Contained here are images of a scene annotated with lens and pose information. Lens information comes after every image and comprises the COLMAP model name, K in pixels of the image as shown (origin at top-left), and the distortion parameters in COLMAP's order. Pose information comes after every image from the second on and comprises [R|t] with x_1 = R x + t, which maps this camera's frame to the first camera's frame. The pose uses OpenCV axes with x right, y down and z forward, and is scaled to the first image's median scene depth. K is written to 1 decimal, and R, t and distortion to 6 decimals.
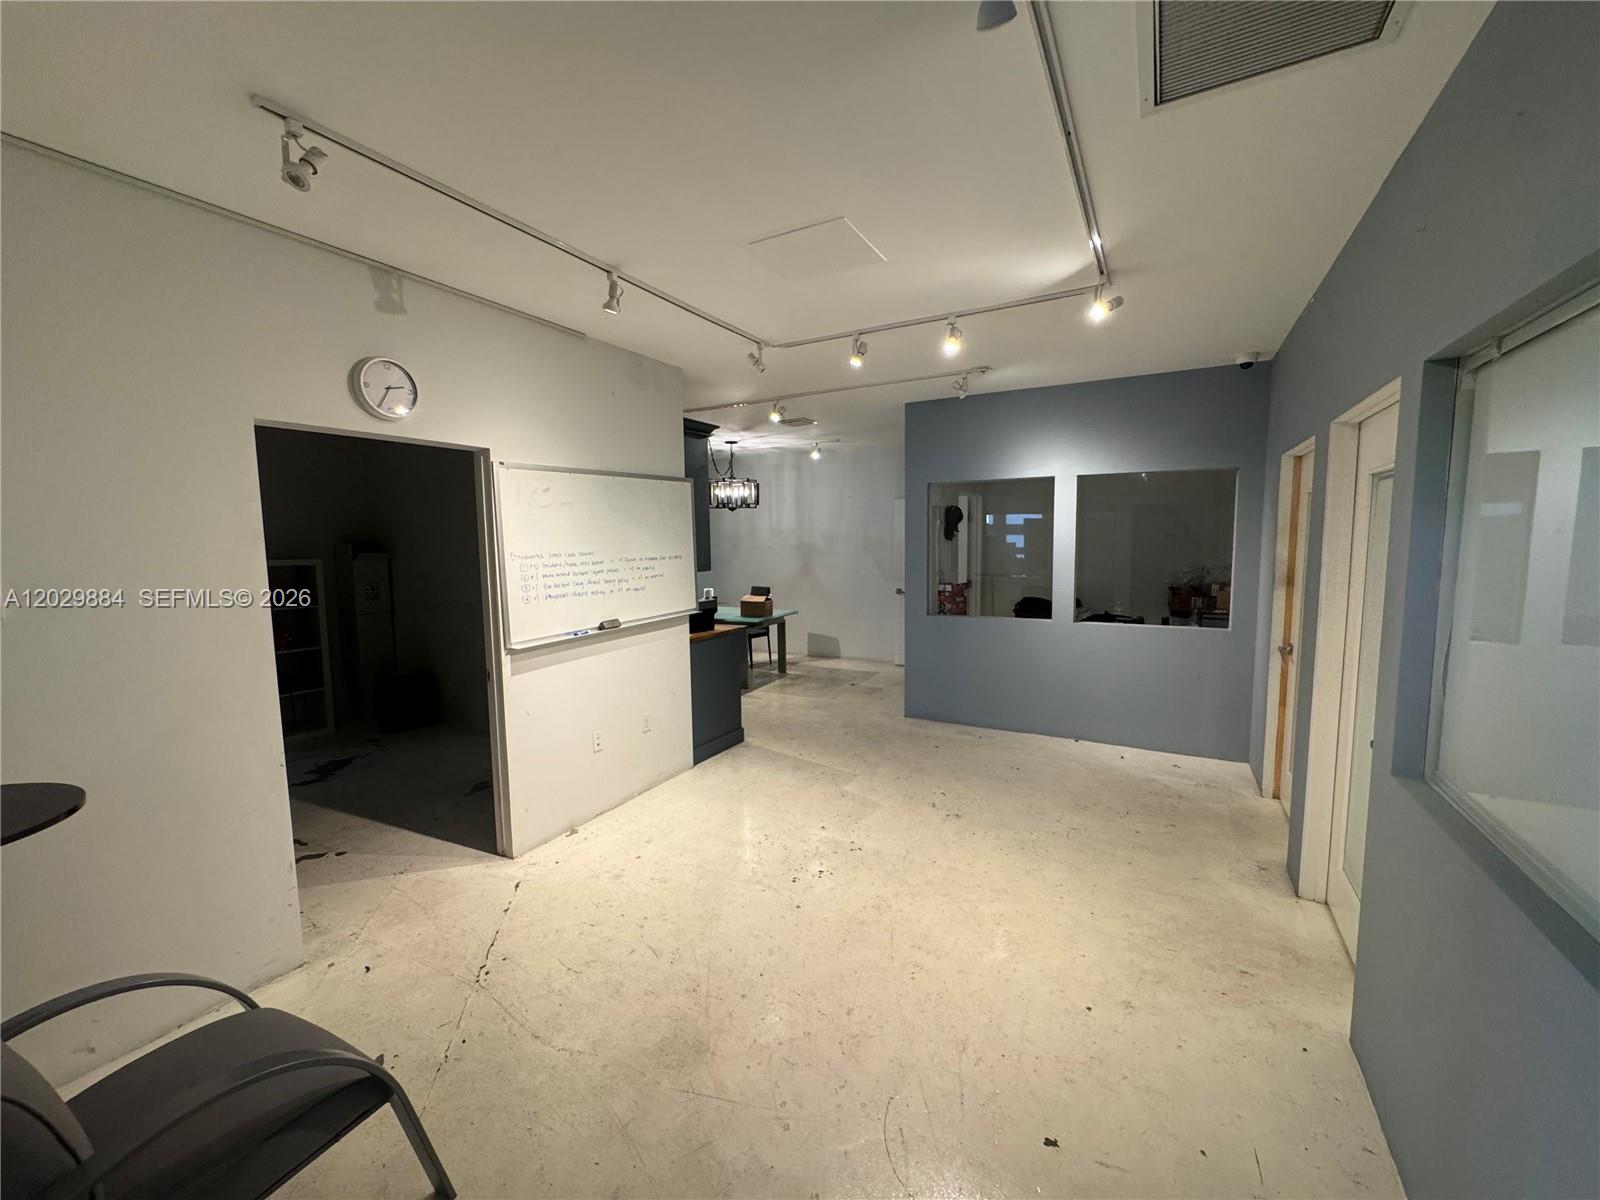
lens RADIAL K [[640.2, 0, 798.6], [0, 640.2, 602.6], [0, 0, 1]] dist [-0.003169, -0.000279]
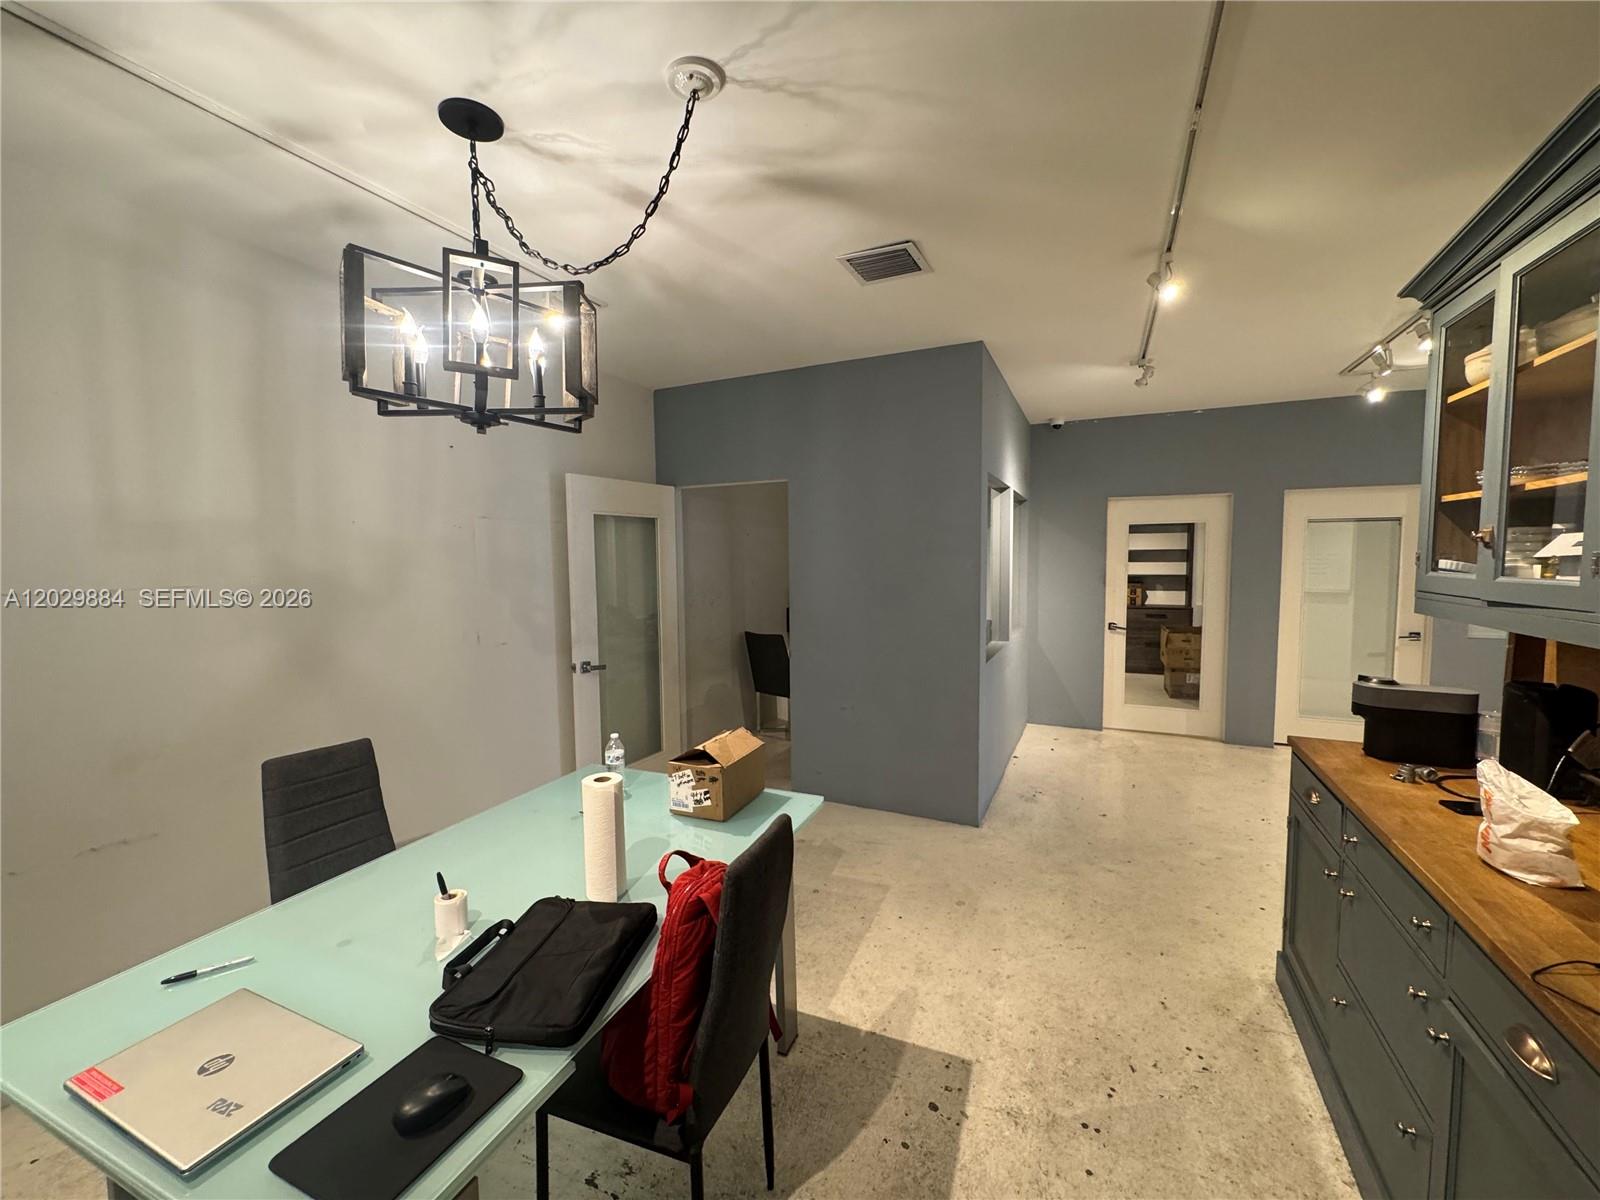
lens RADIAL K [[640.2, 0, 798.7], [0, 640.2, 602.1], [0, 0, 1]] dist [-0.003169, -0.000279]
pose [[-0.068960, -0.055383, 0.996081, -0.507247], [0.116563, 0.991172, 0.063180, -0.121731], [-0.990786, 0.120463, -0.061896, 1.349812]]
